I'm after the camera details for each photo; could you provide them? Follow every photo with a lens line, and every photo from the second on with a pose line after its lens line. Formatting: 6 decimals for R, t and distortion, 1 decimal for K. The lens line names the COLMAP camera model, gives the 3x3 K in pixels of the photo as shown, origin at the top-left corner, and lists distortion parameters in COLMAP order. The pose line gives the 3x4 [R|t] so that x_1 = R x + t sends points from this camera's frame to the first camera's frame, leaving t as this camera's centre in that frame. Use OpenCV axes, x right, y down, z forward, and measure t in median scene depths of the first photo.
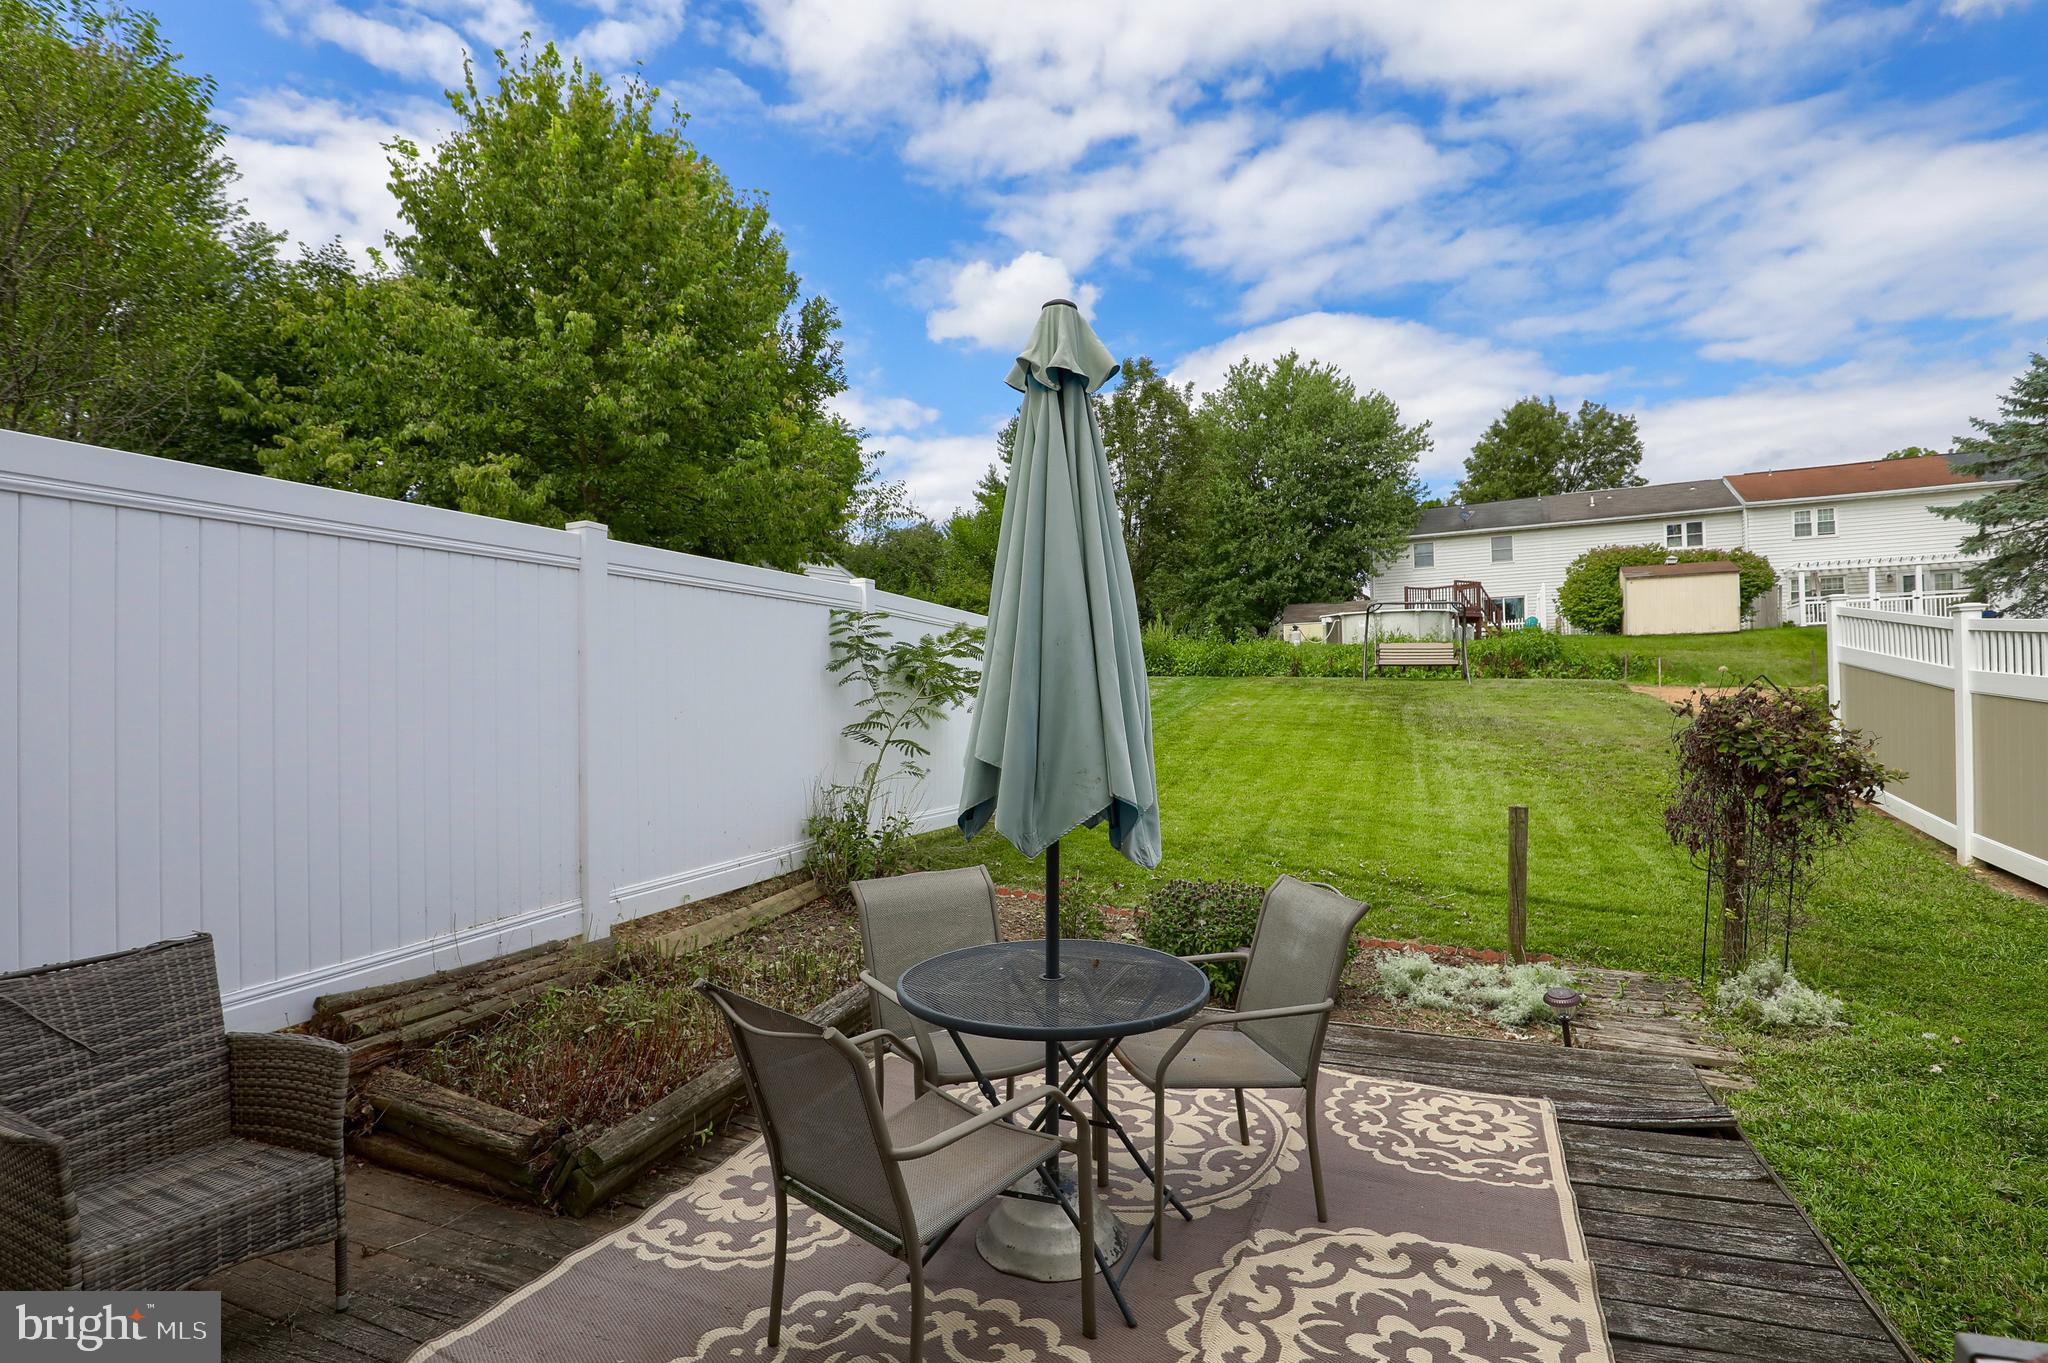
lens RADIAL K [[966.4, 0, 1031.2], [0, 966.4, 681.6], [0, 0, 1]] dist [-0.026648, 0.000211]
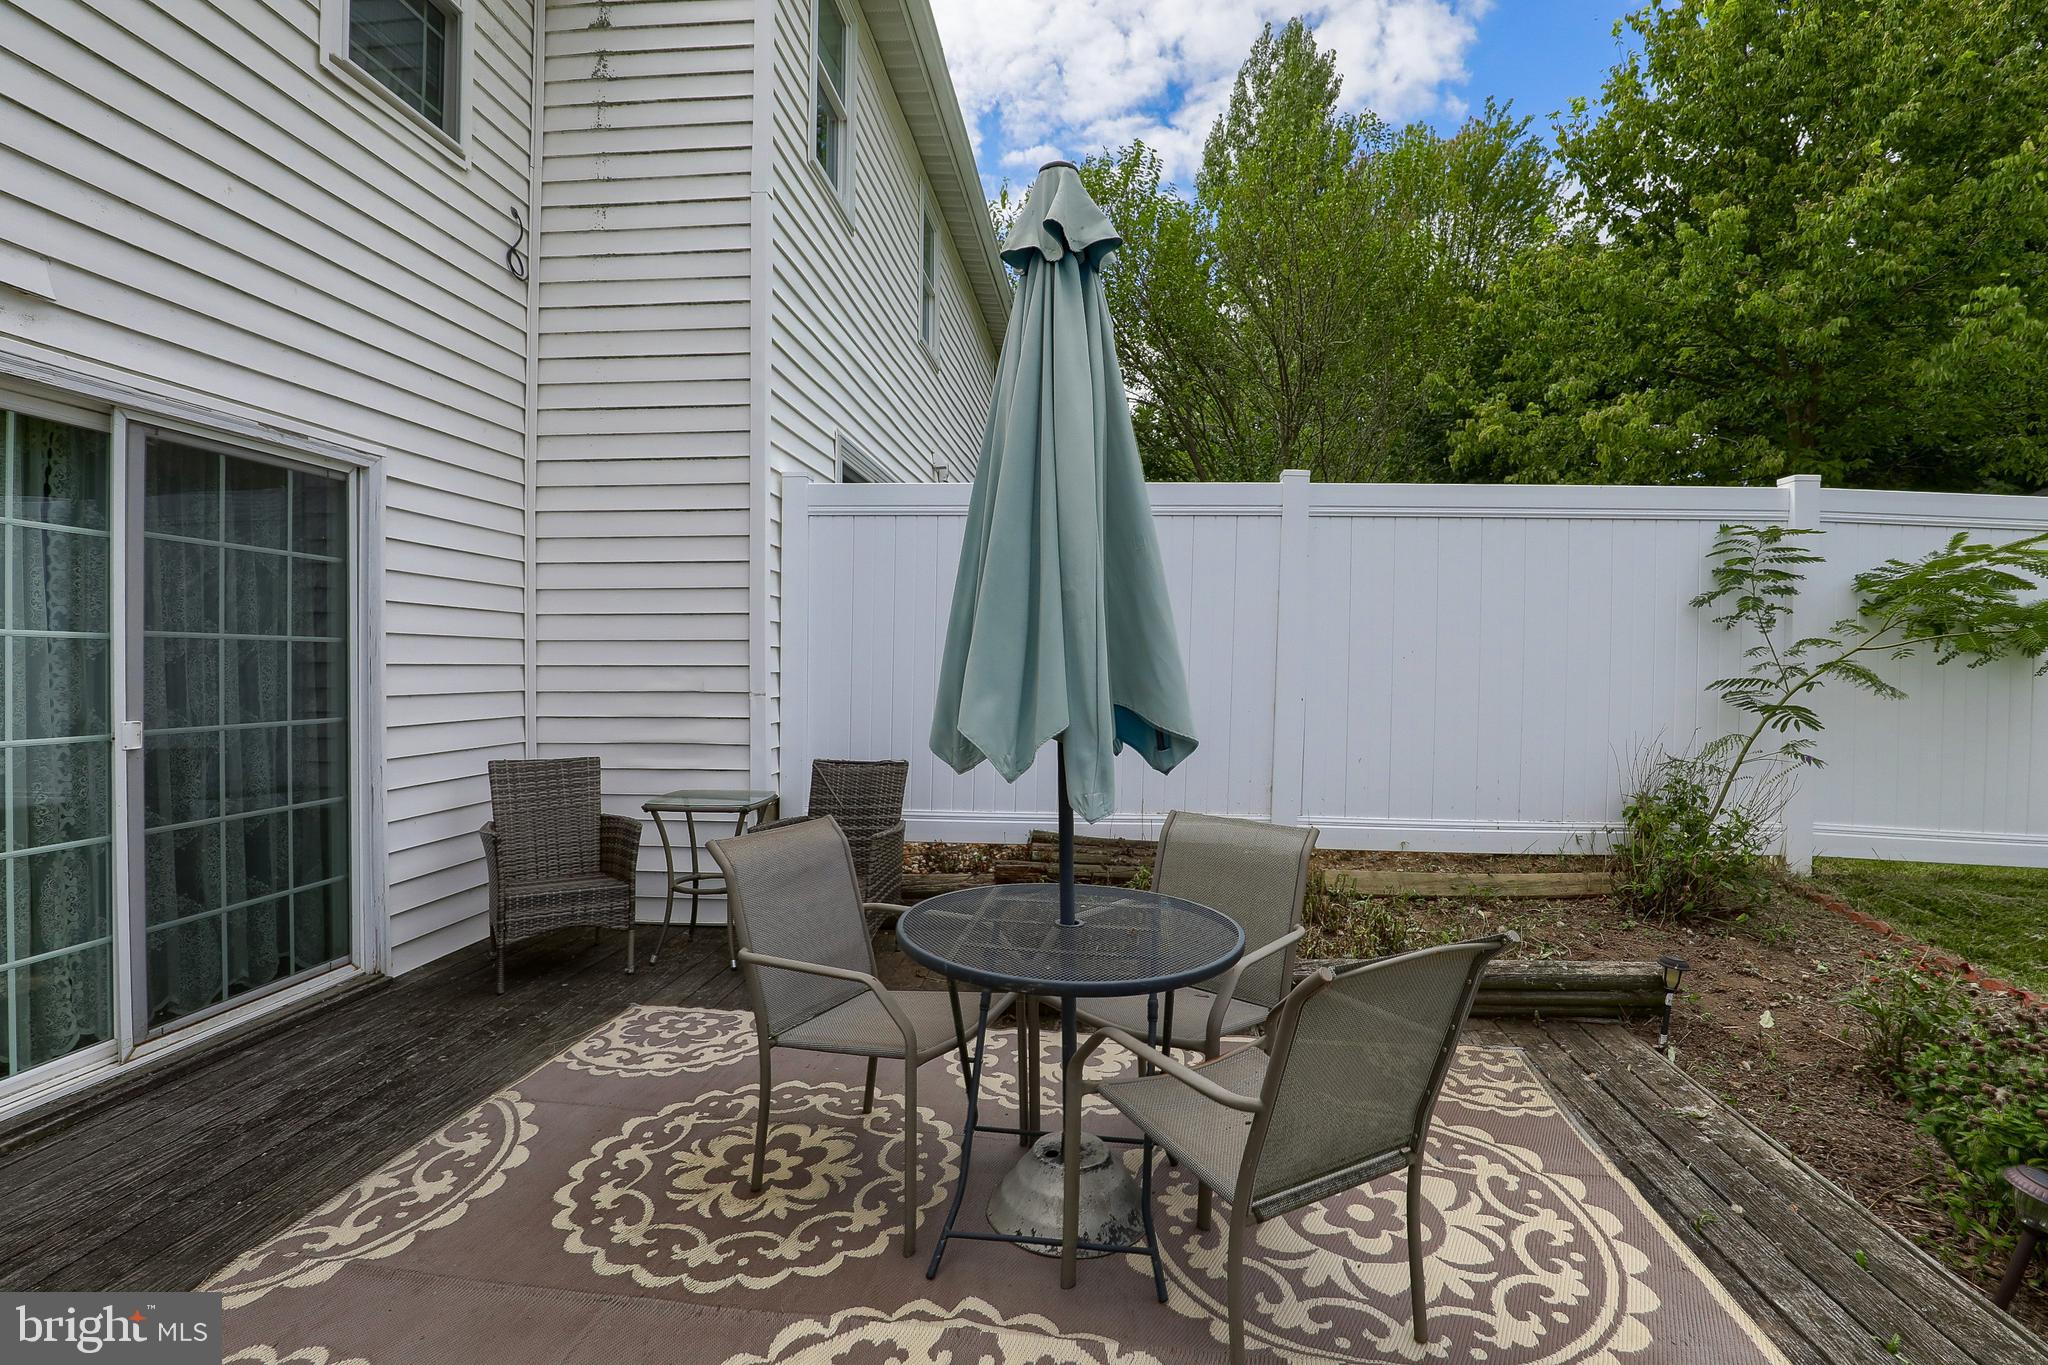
lens RADIAL K [[966.4, 0, 1031.2], [0, 966.4, 682.6], [0, 0, 1]] dist [-0.026648, 0.000211]
pose [[0.288800, 0.047374, -0.956217, 0.679356], [-0.006932, 0.998852, 0.047392, 0.030822], [0.957364, -0.007059, 0.288797, 0.556690]]
